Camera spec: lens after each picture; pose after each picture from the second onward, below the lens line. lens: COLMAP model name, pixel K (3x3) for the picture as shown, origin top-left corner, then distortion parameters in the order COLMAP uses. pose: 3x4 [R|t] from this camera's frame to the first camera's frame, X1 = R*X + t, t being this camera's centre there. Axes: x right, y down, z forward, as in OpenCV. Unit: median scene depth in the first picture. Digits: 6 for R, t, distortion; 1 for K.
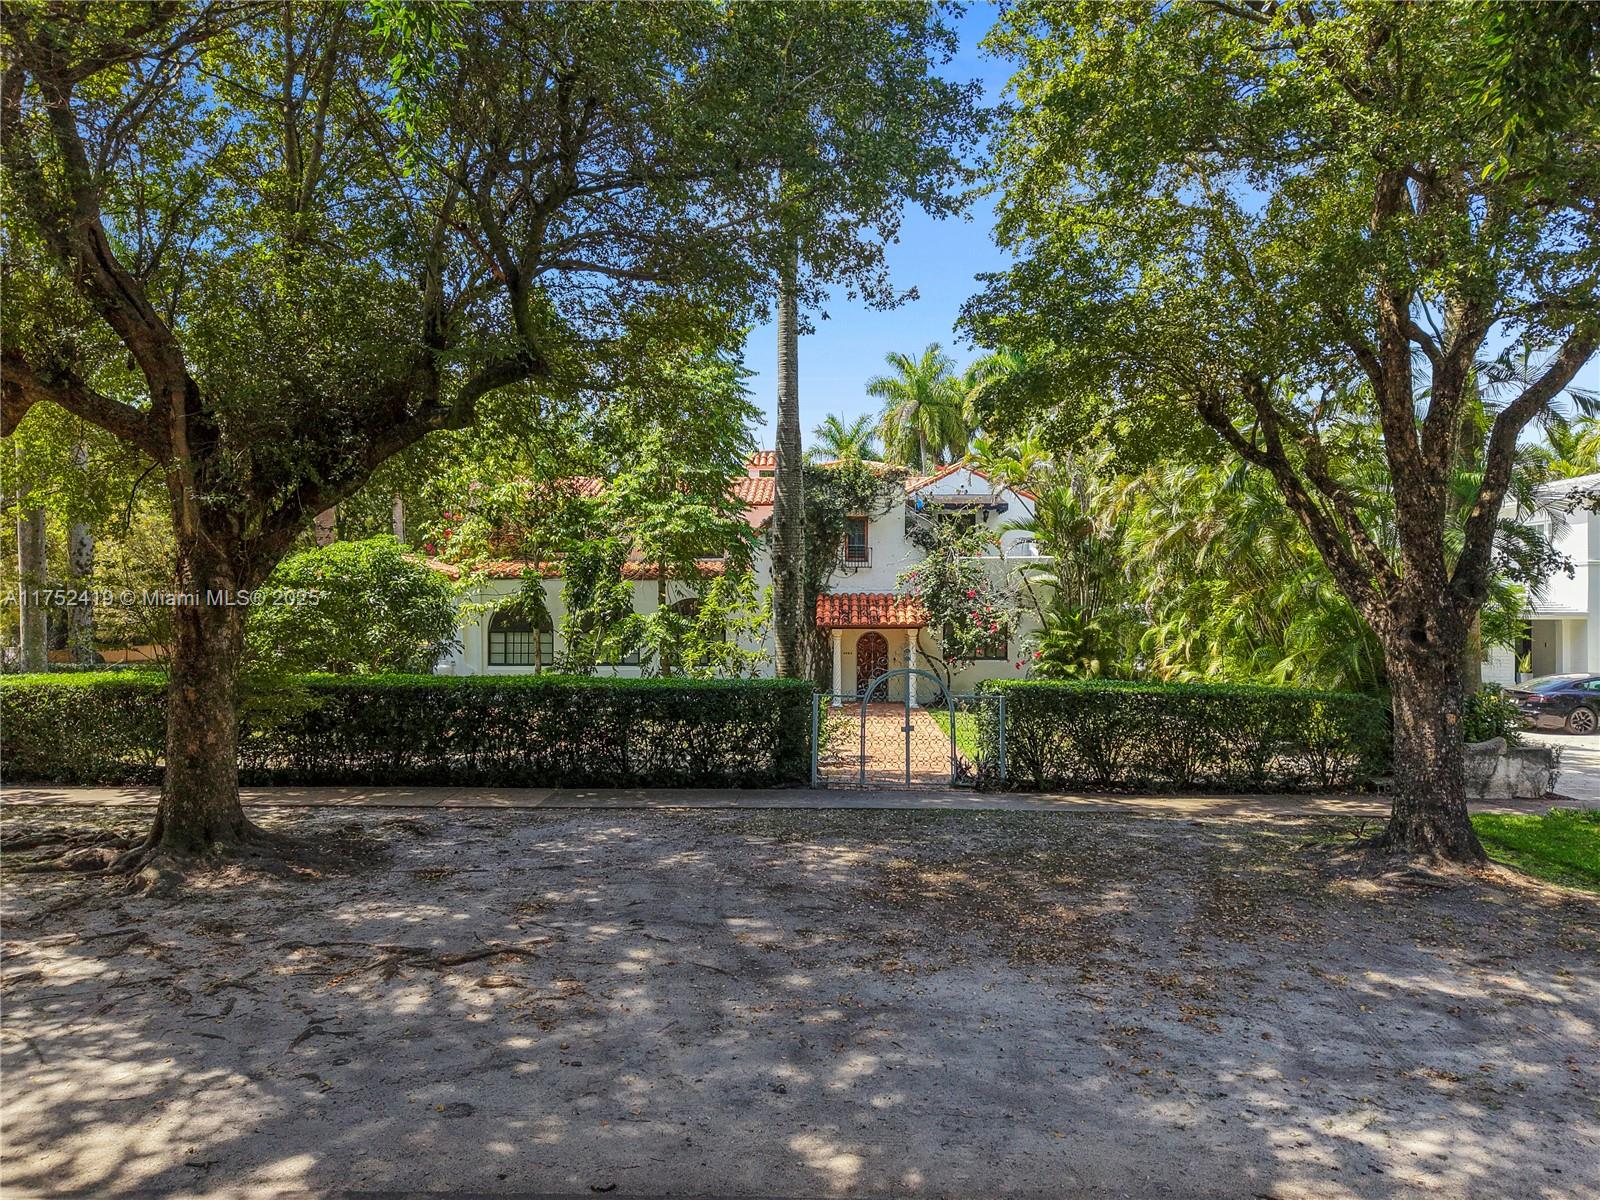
lens RADIAL K [[1053.4, 0, 800.0], [0, 1053.4, 600.0], [0, 0, 1]] dist [0.009435, 0.000957]
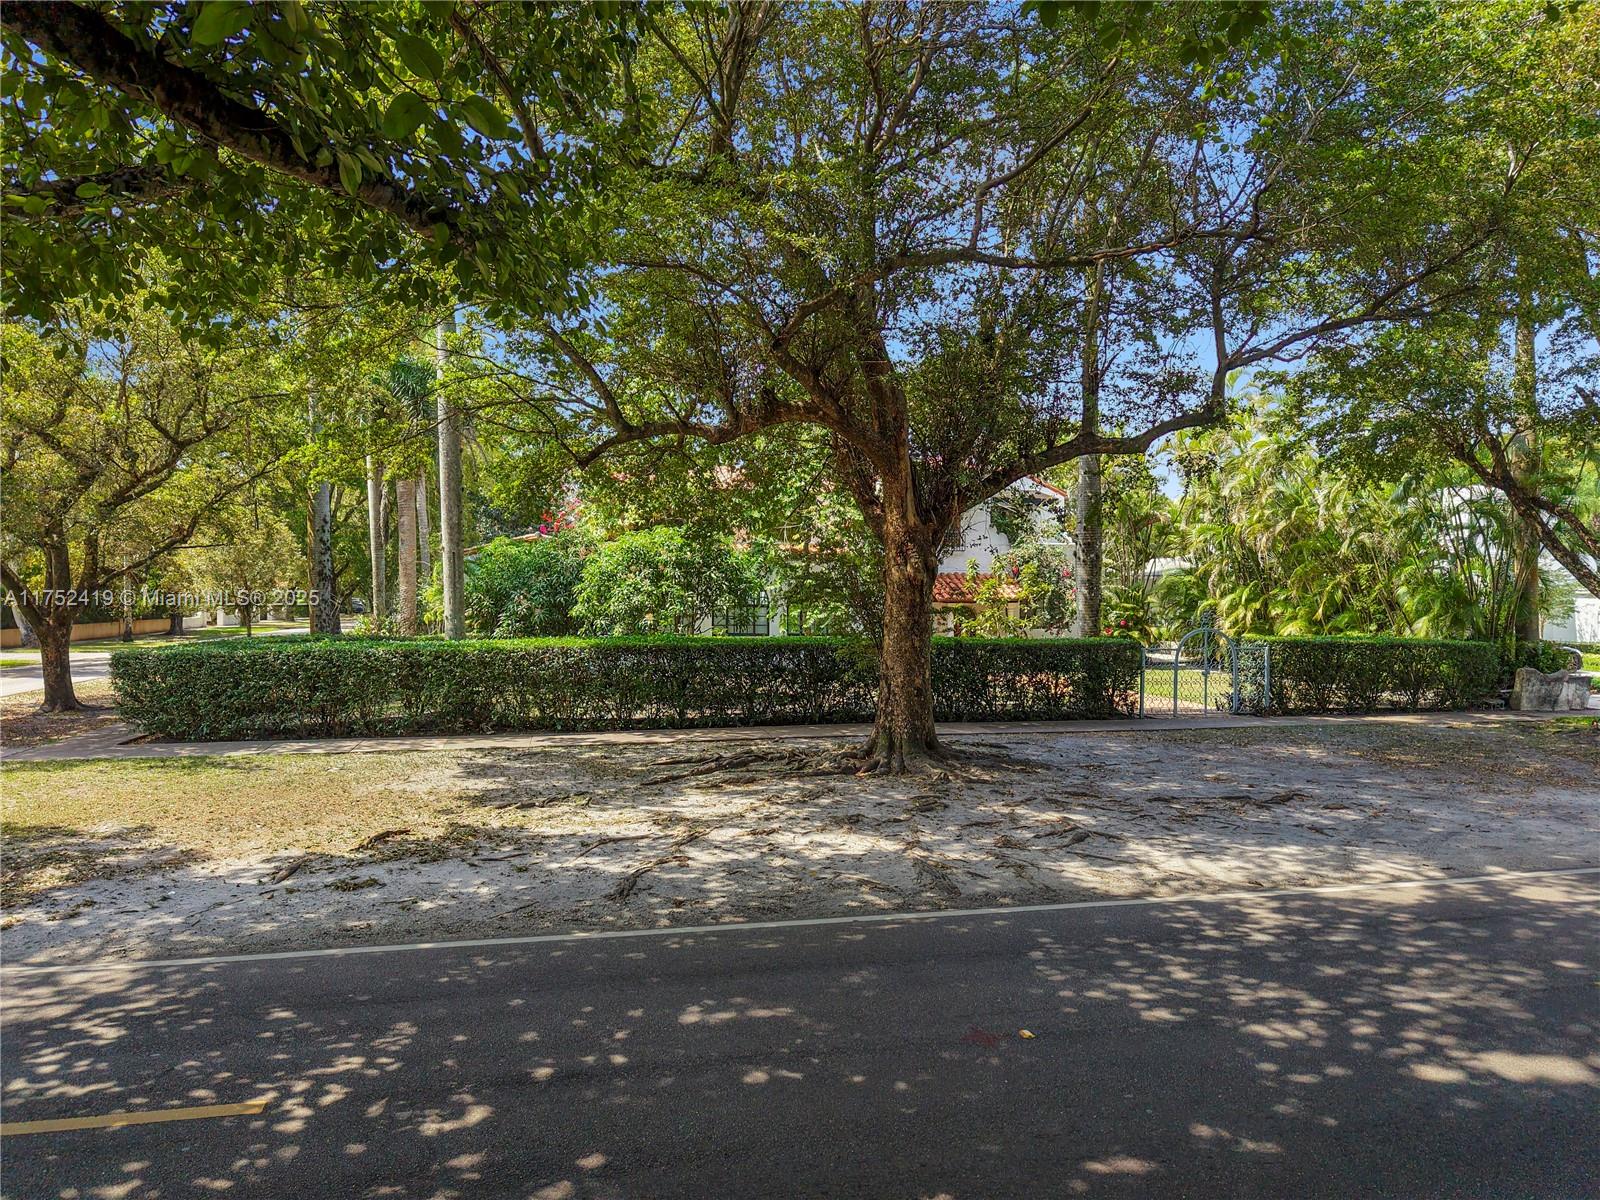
lens RADIAL K [[1034.9, 0, 800.0], [0, 1034.9, 600.0], [0, 0, 1]] dist [-0.002316, -0.002976]
pose [[0.972072, -0.000241, 0.234681, -0.982522], [-0.004437, 0.999802, 0.019404, 0.007308], [-0.234639, -0.019903, 0.971879, -0.236762]]
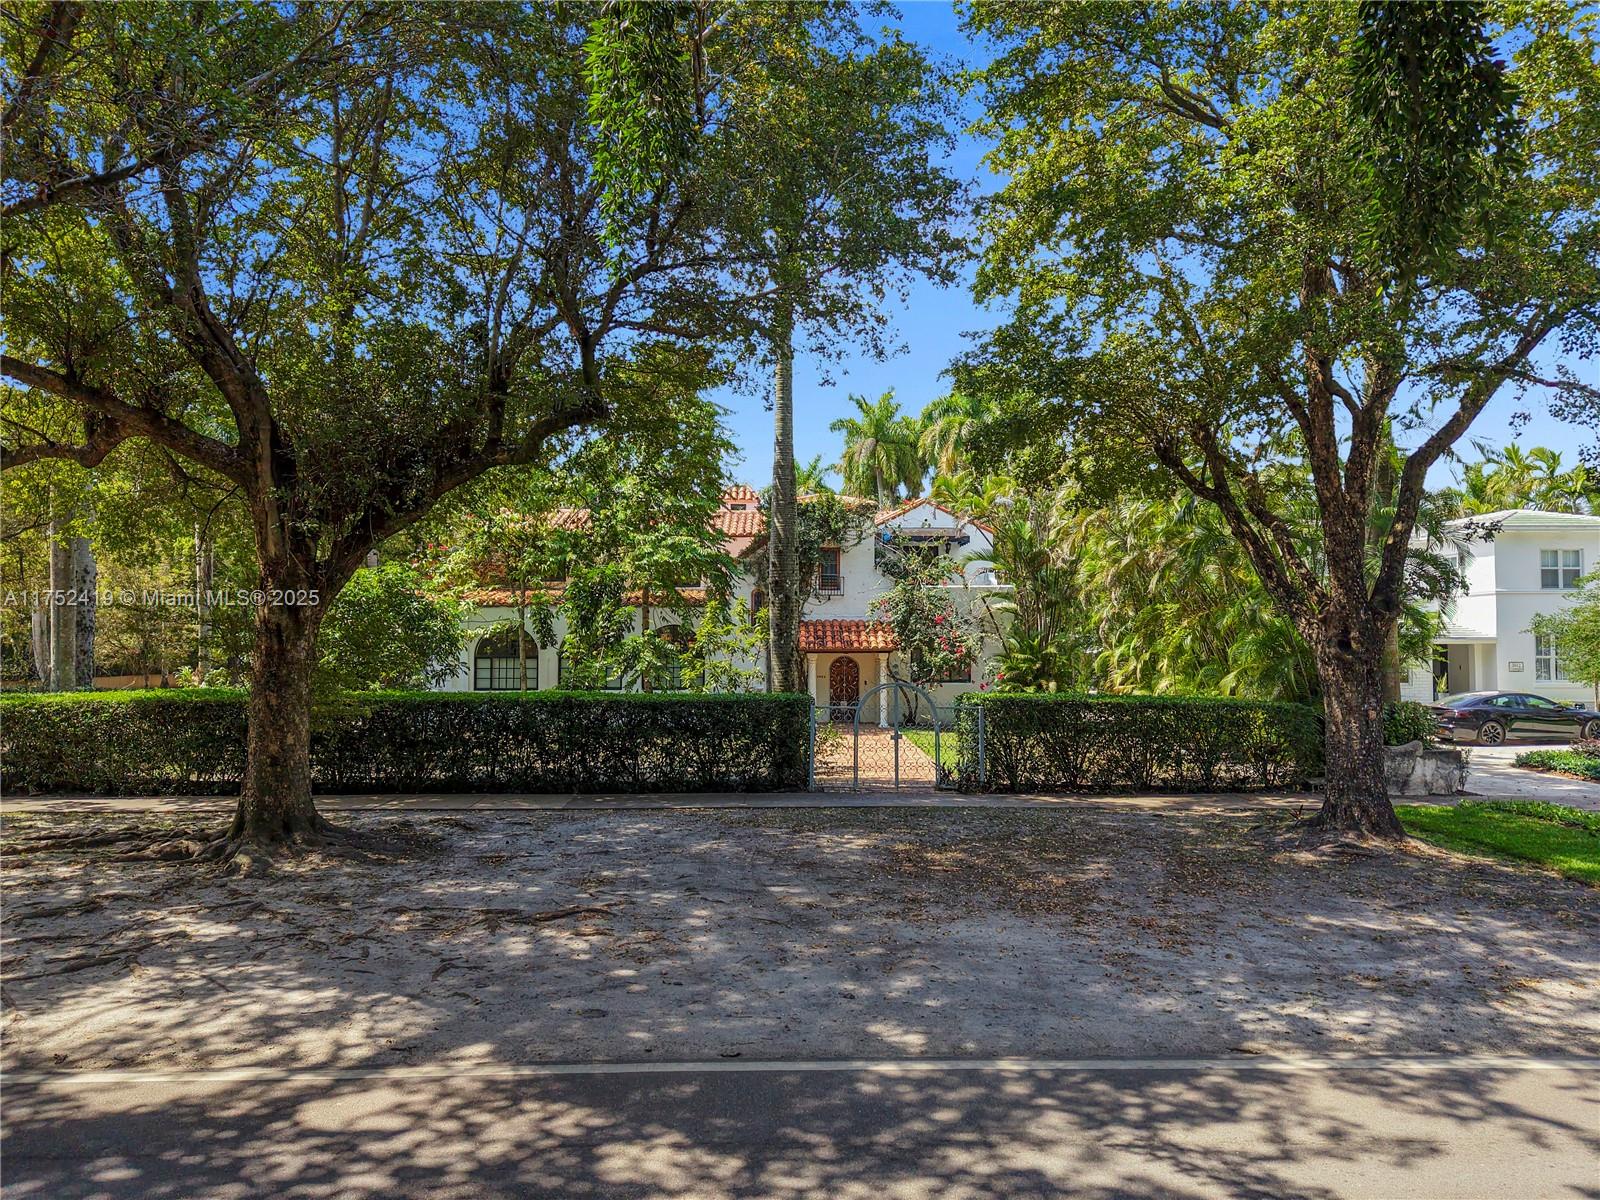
lens RADIAL K [[1048.2, 0, 800.0], [0, 1048.2, 600.0], [0, 0, 1]] dist [0.015077, -0.000296]
pose [[0.998730, 0.000594, 0.050386, -0.072994], [0.001044, 0.999472, -0.032465, 0.019596], [-0.050378, 0.032476, 0.998202, -0.129110]]
